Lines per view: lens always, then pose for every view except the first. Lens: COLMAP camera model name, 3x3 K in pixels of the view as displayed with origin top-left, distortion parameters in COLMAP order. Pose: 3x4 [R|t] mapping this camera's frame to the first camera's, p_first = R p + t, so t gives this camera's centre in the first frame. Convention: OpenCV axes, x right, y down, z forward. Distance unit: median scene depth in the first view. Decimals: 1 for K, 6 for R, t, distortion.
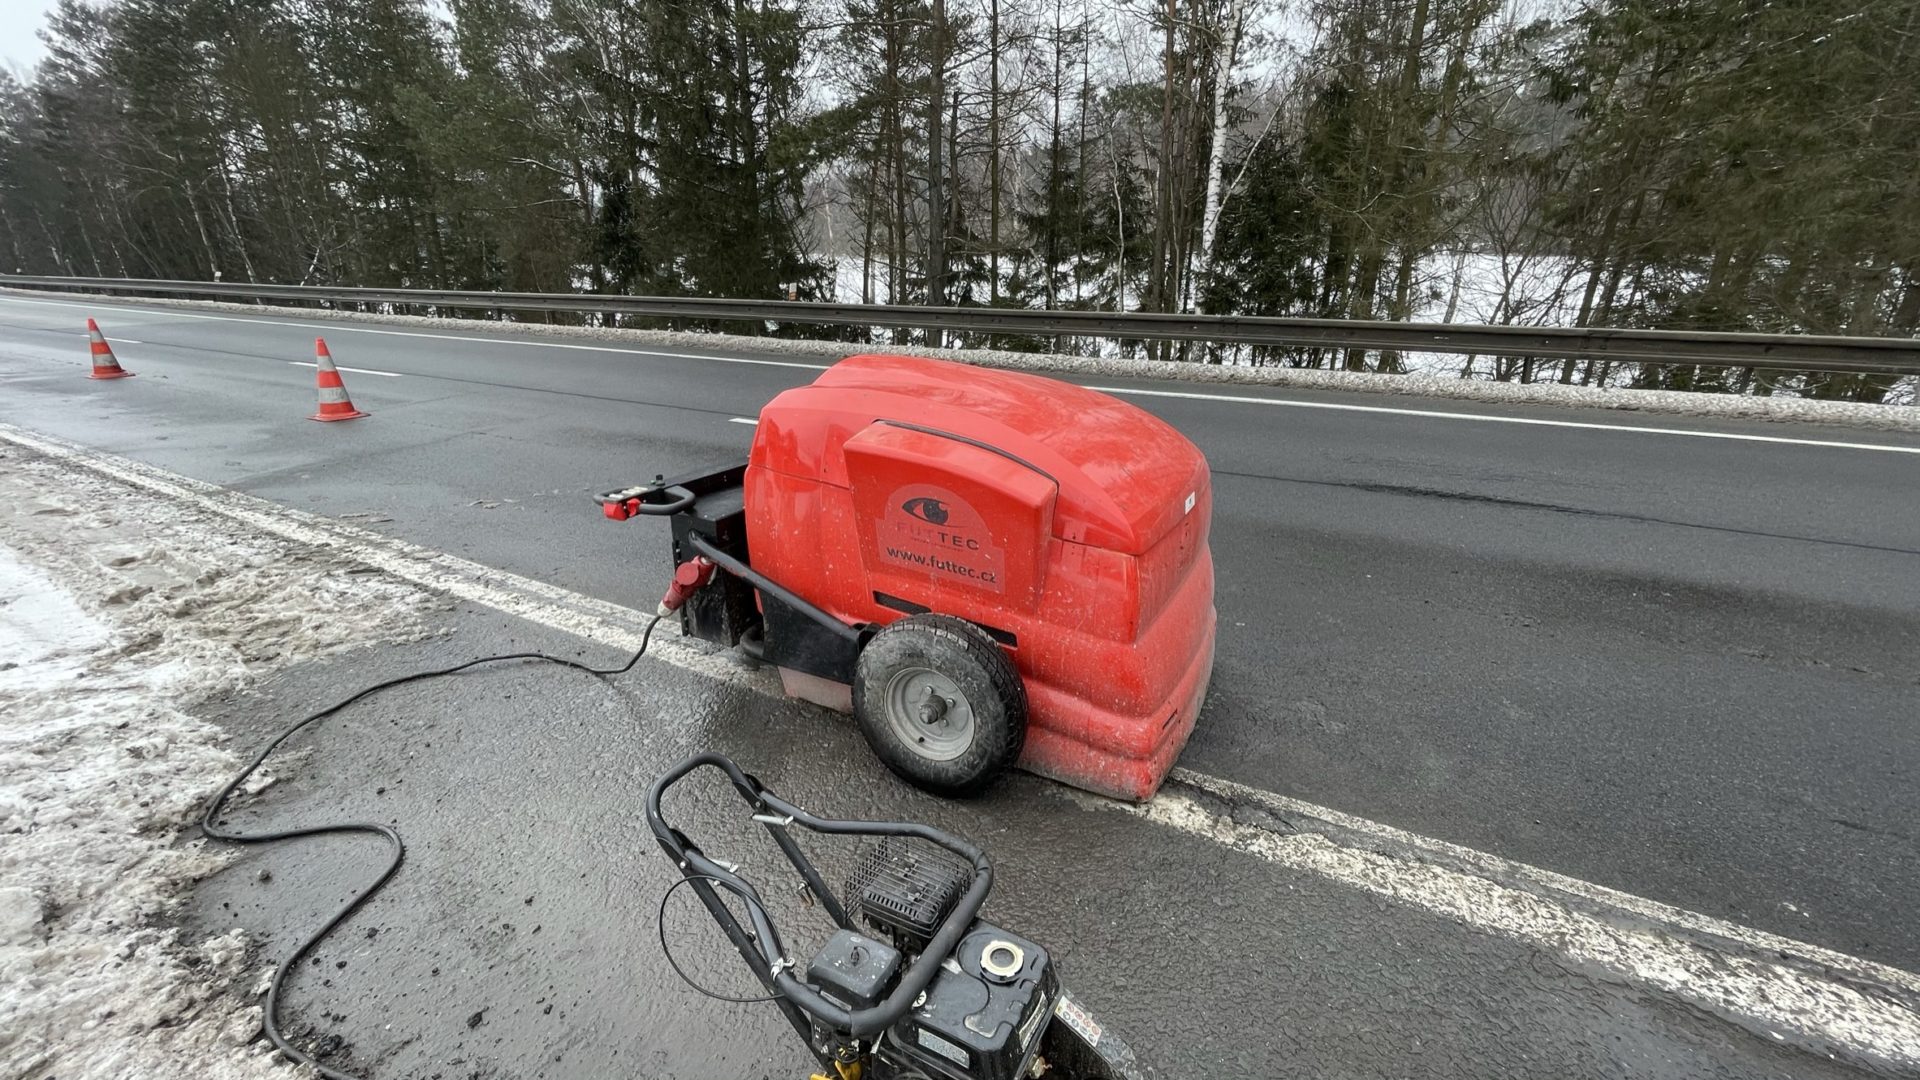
lens RADIAL K [[800.6, 0, 966.3], [0, 800.6, 533.6], [0, 0, 1]] dist [-0.008367, -0.000037]
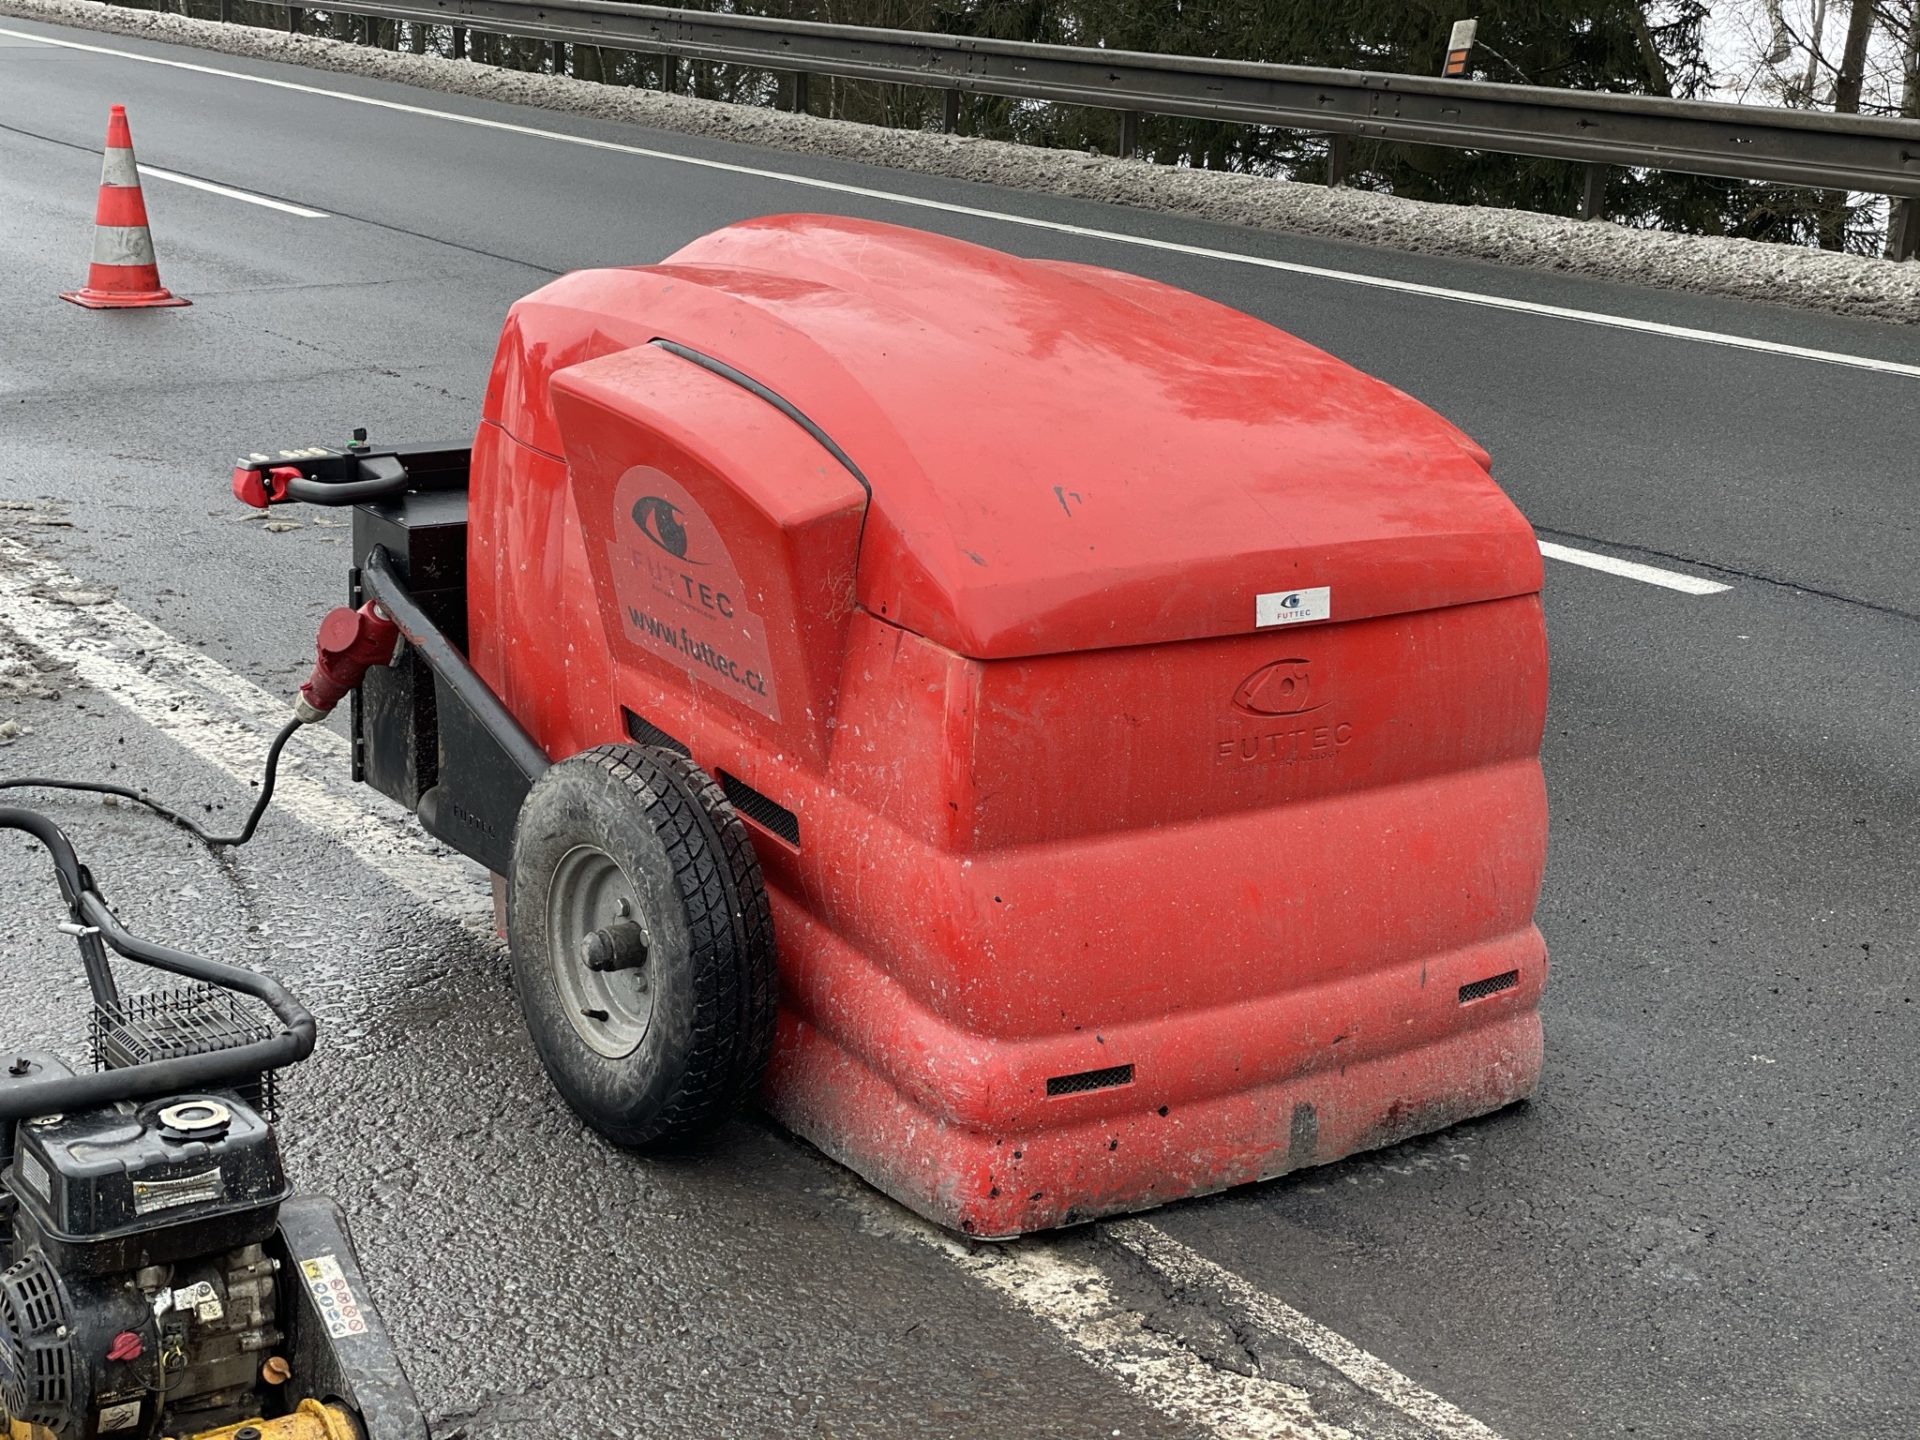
lens RADIAL K [[2912.9, 0, 956.4], [0, 2912.9, 714.3], [0, 0, 1]] dist [0.118370, 0.000000]
pose [[0.891653, 0.146070, -0.428507, 0.742152], [-0.175966, 0.983916, -0.030758, 0.089455], [0.417122, 0.102828, 0.903015, -0.420976]]
